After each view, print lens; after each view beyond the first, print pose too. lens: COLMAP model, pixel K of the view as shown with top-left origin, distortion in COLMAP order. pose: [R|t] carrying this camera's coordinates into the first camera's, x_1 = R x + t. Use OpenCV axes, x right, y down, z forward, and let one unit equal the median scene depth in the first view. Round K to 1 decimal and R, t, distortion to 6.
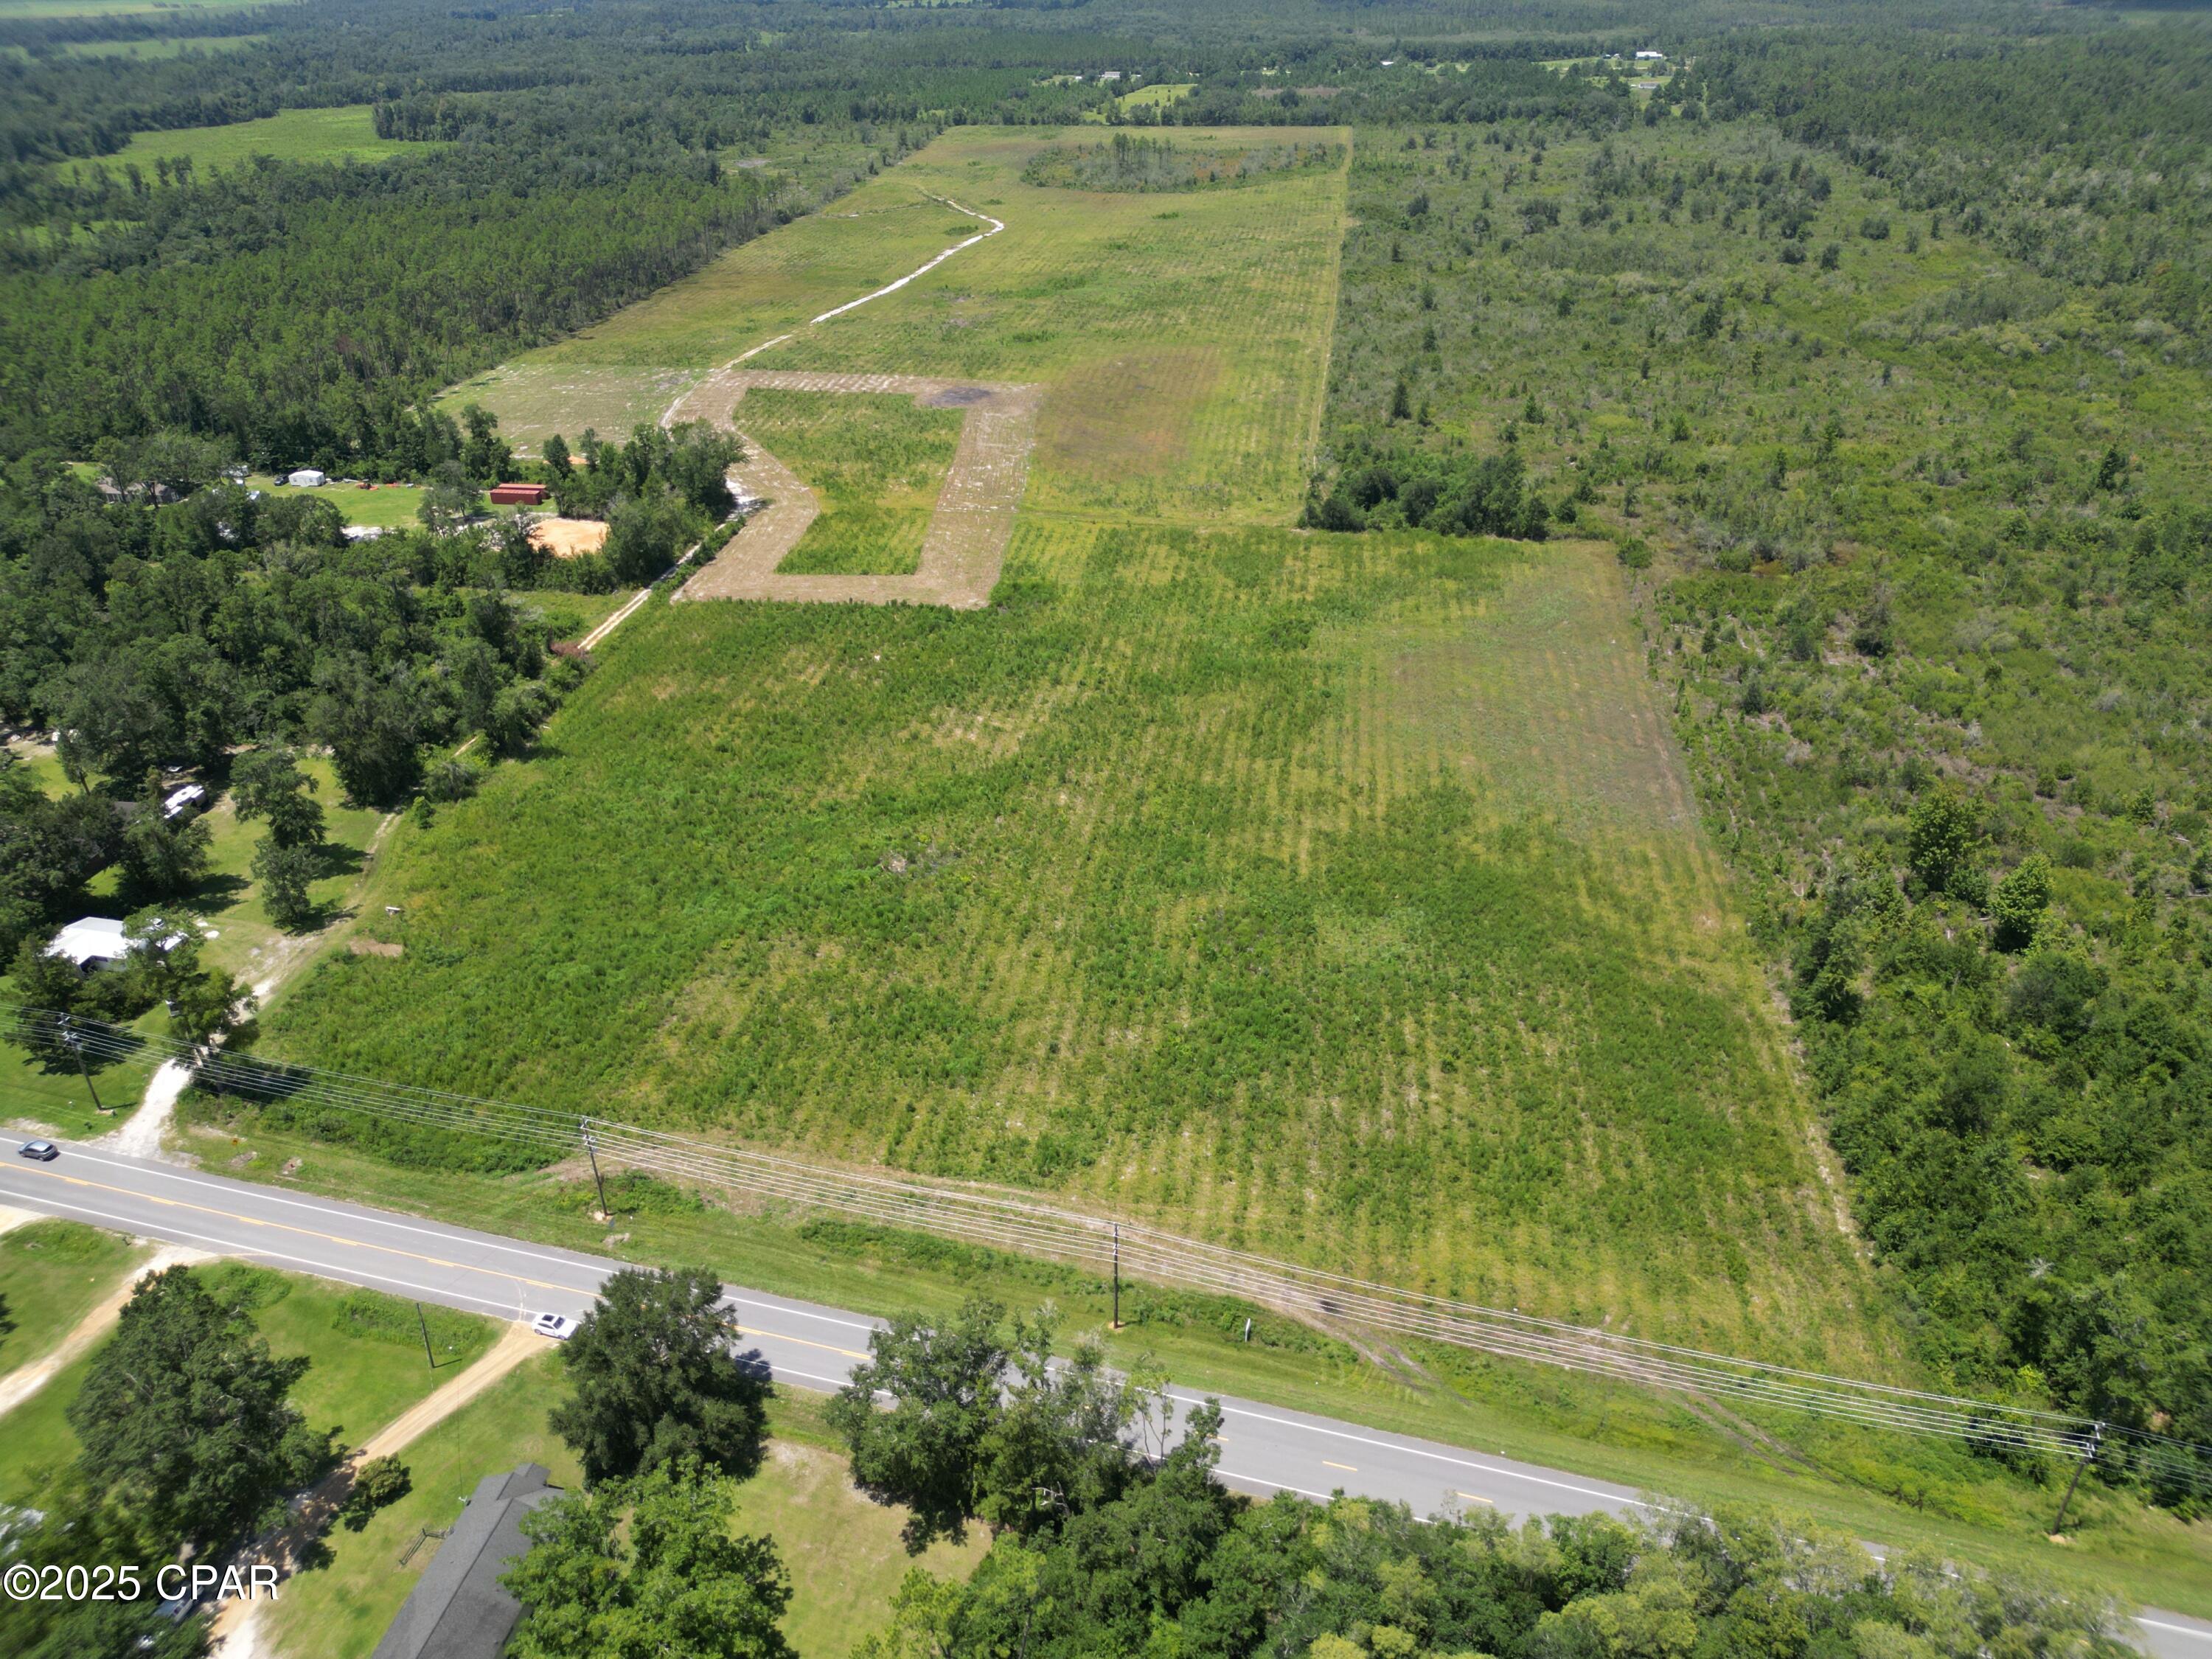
lens RADIAL K [[1542.6, 0, 1106.0], [0, 1542.6, 829.5], [0, 0, 1]] dist [0.067481, -0.070477]
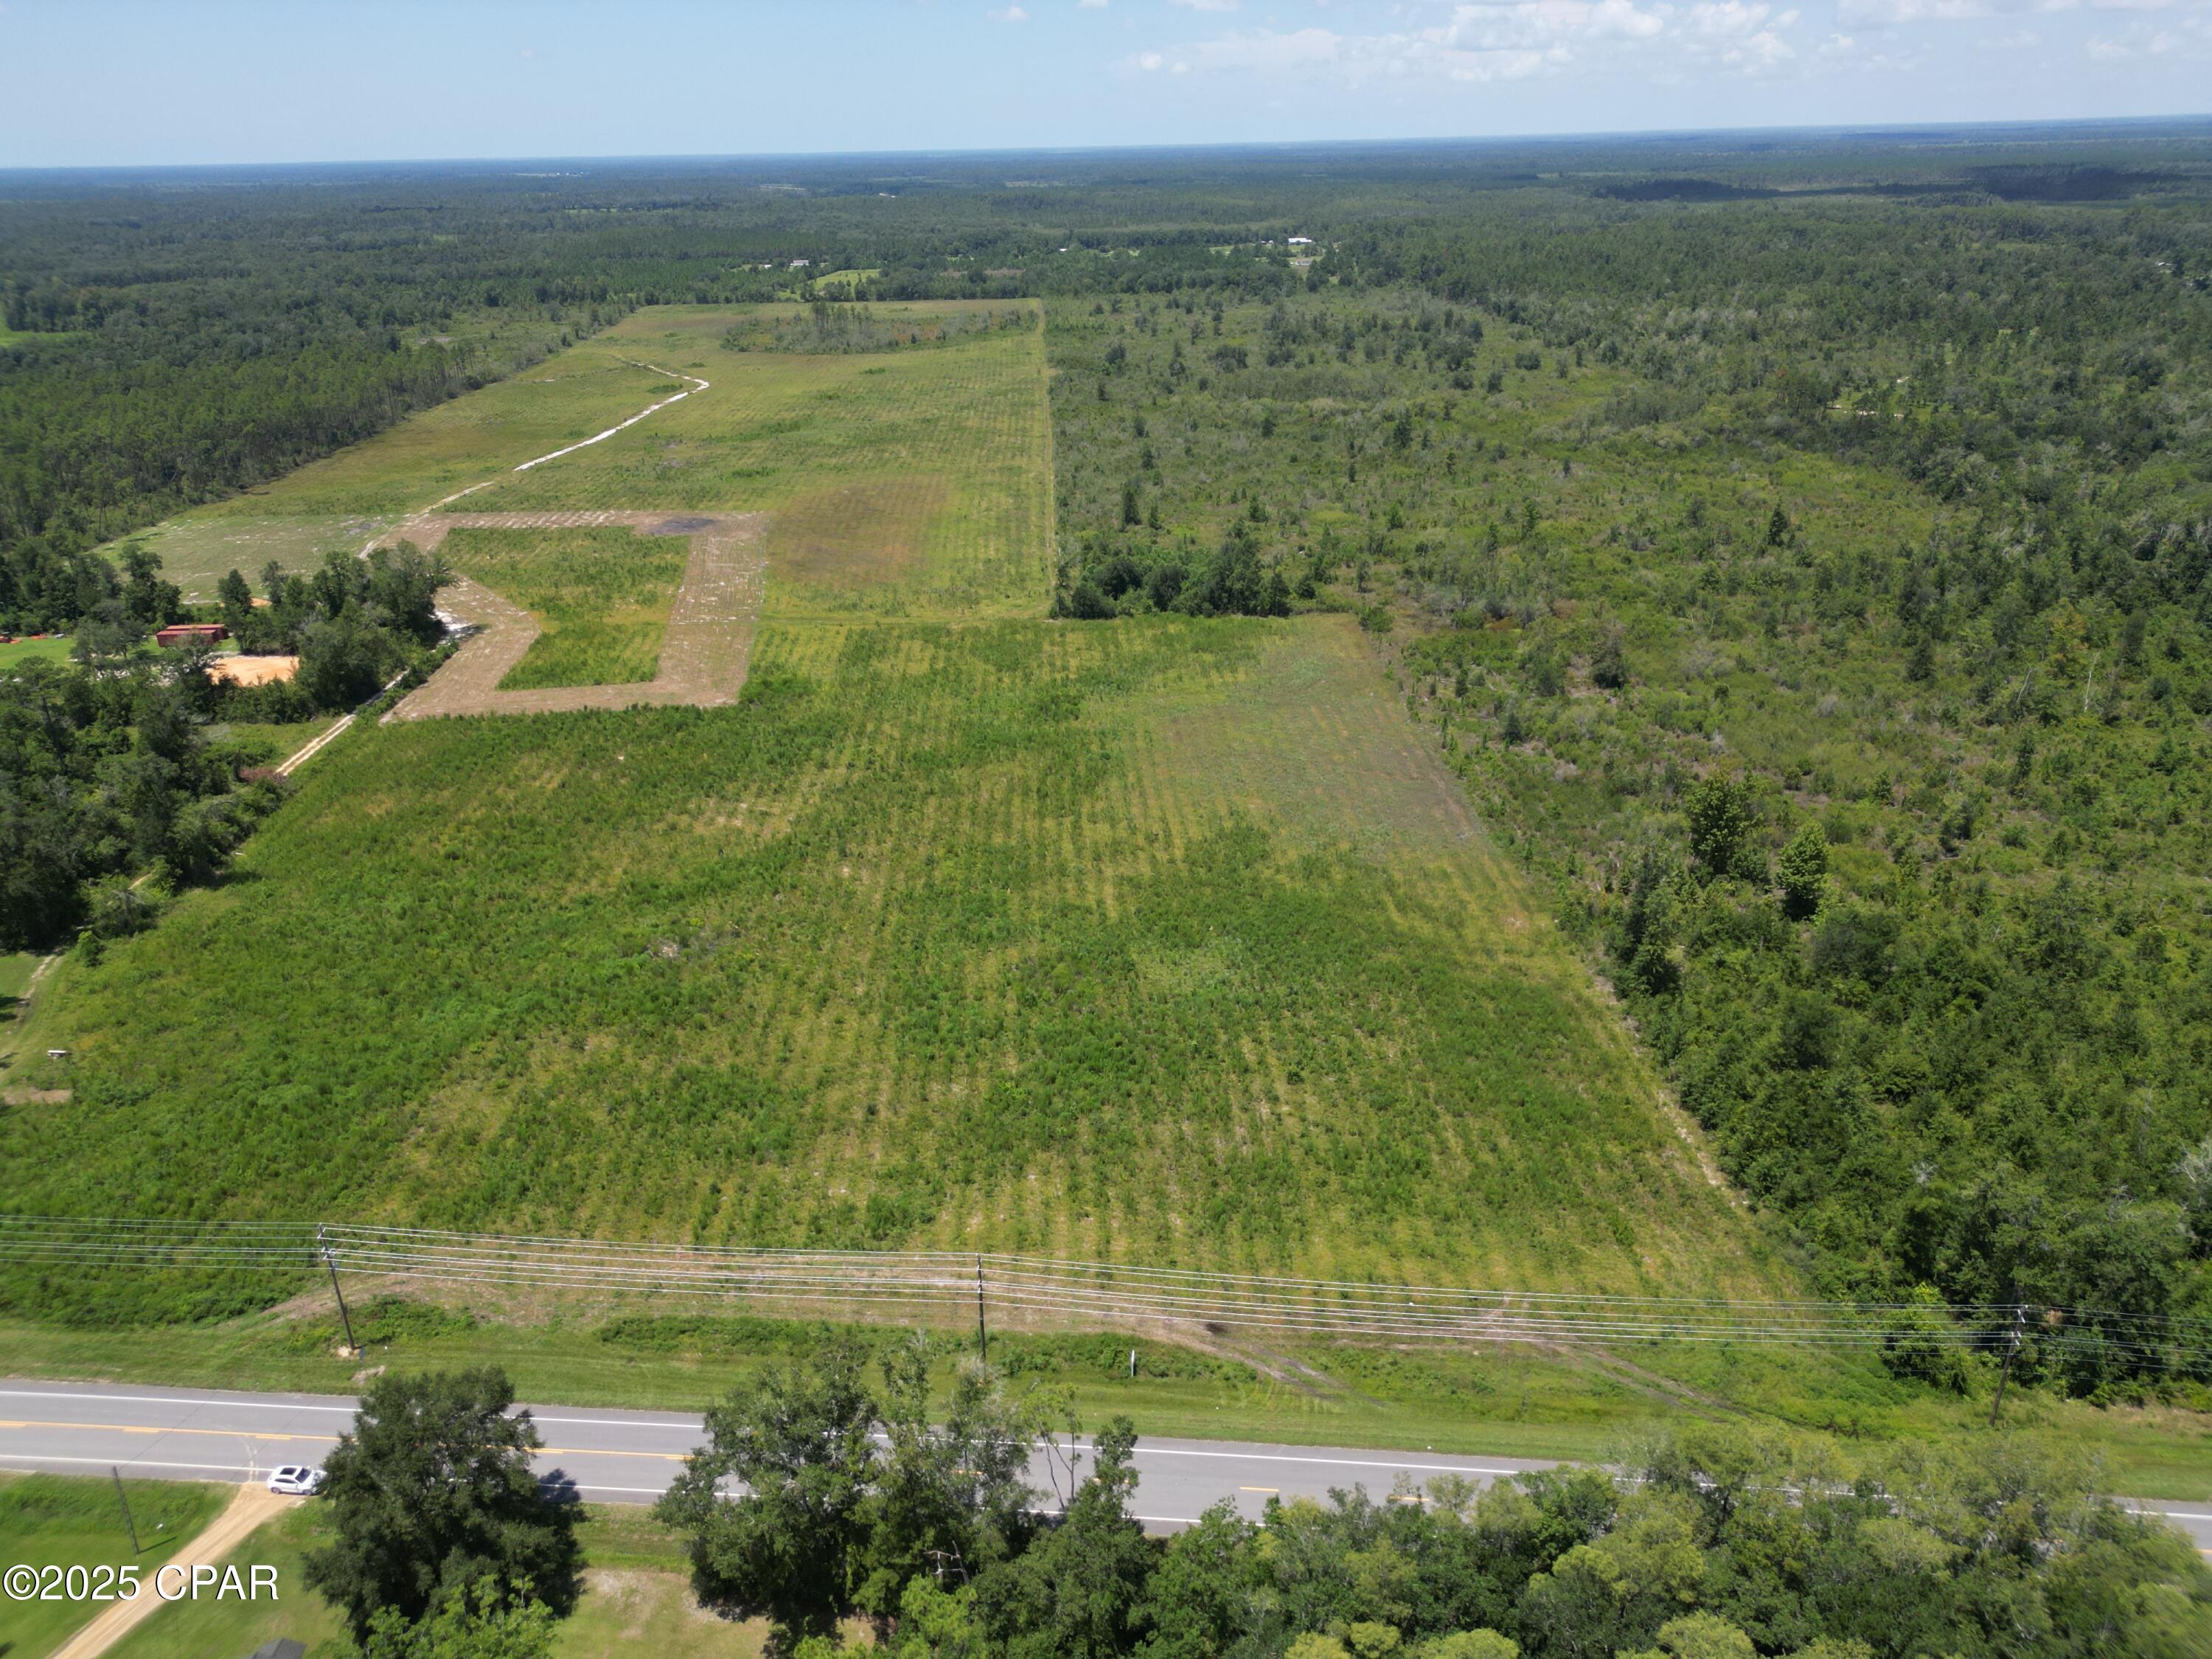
lens RADIAL K [[1542.6, 0, 1106.0], [0, 1542.6, 829.5], [0, 0, 1]] dist [0.067481, -0.070477]
pose [[0.981689, -0.079301, 0.173201, -0.031700], [0.098493, 0.989565, -0.105170, 0.064620], [-0.163053, 0.120303, 0.979255, 0.053143]]
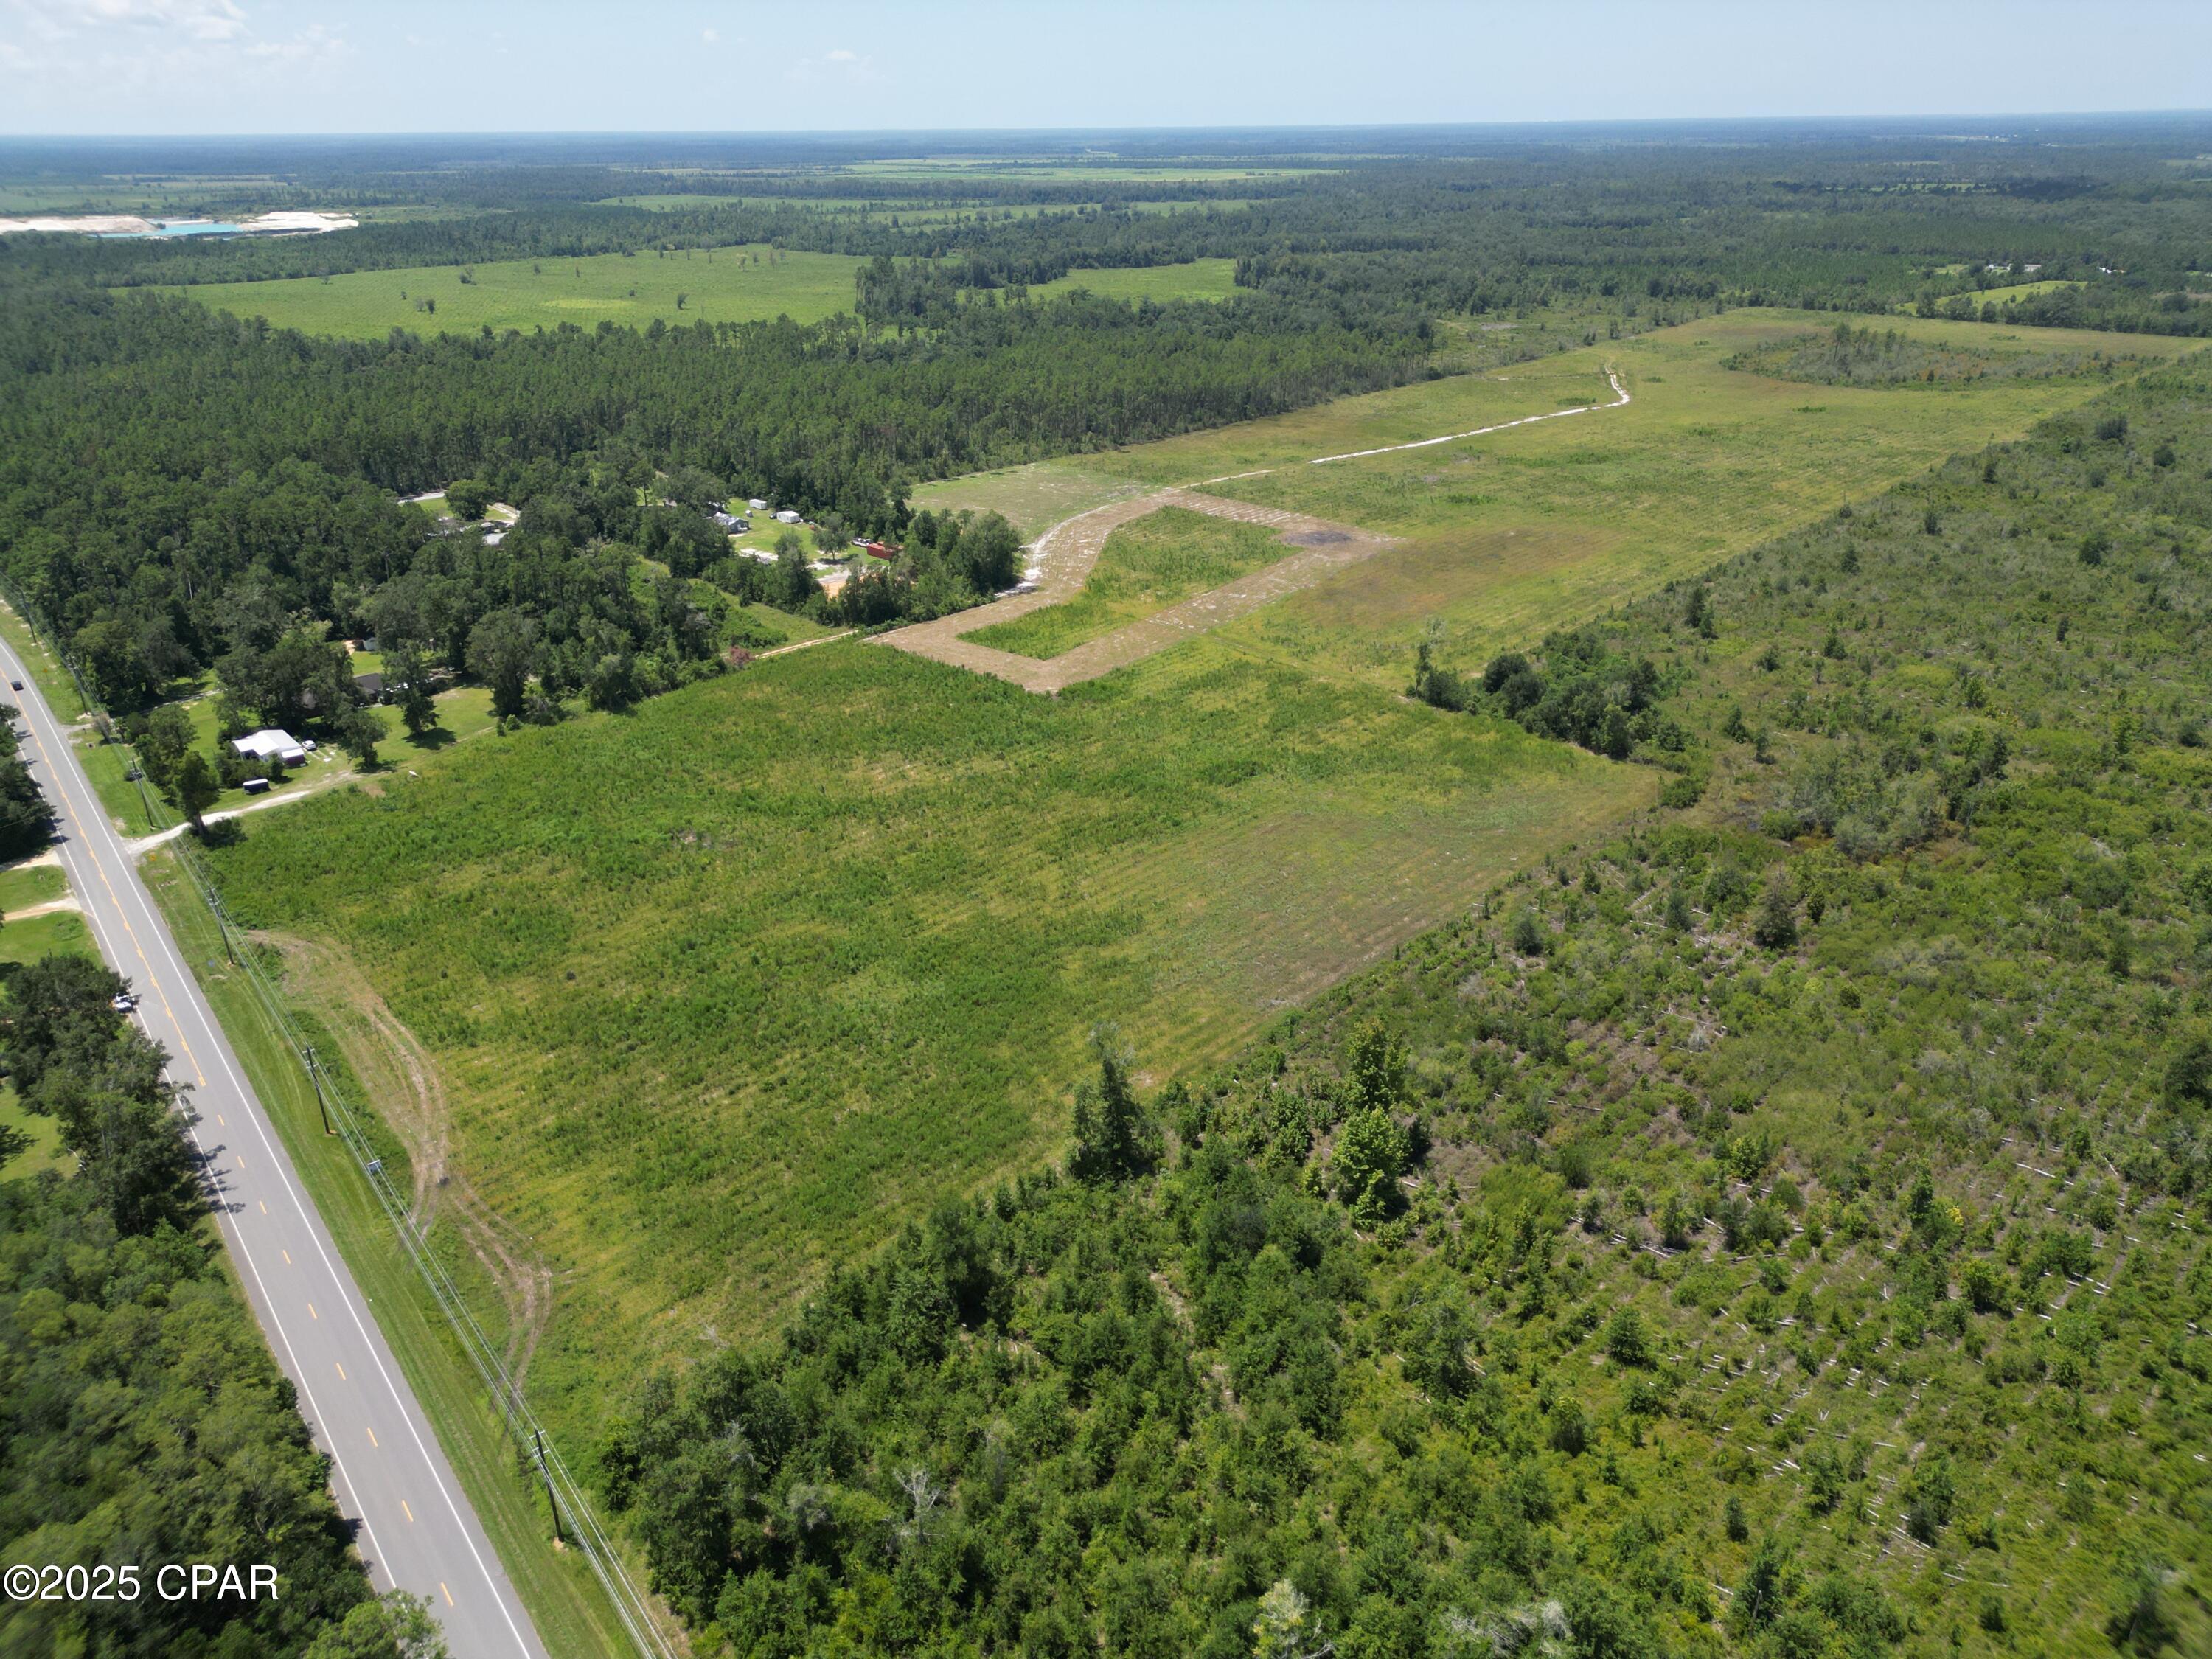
lens RADIAL K [[1542.6, 0, 1106.0], [0, 1542.6, 829.5], [0, 0, 1]] dist [0.067481, -0.070477]
pose [[0.813366, 0.249845, -0.525370, 0.696541], [-0.296114, 0.955143, -0.004208, -0.069444], [0.500752, 0.158992, 0.850863, 0.092256]]
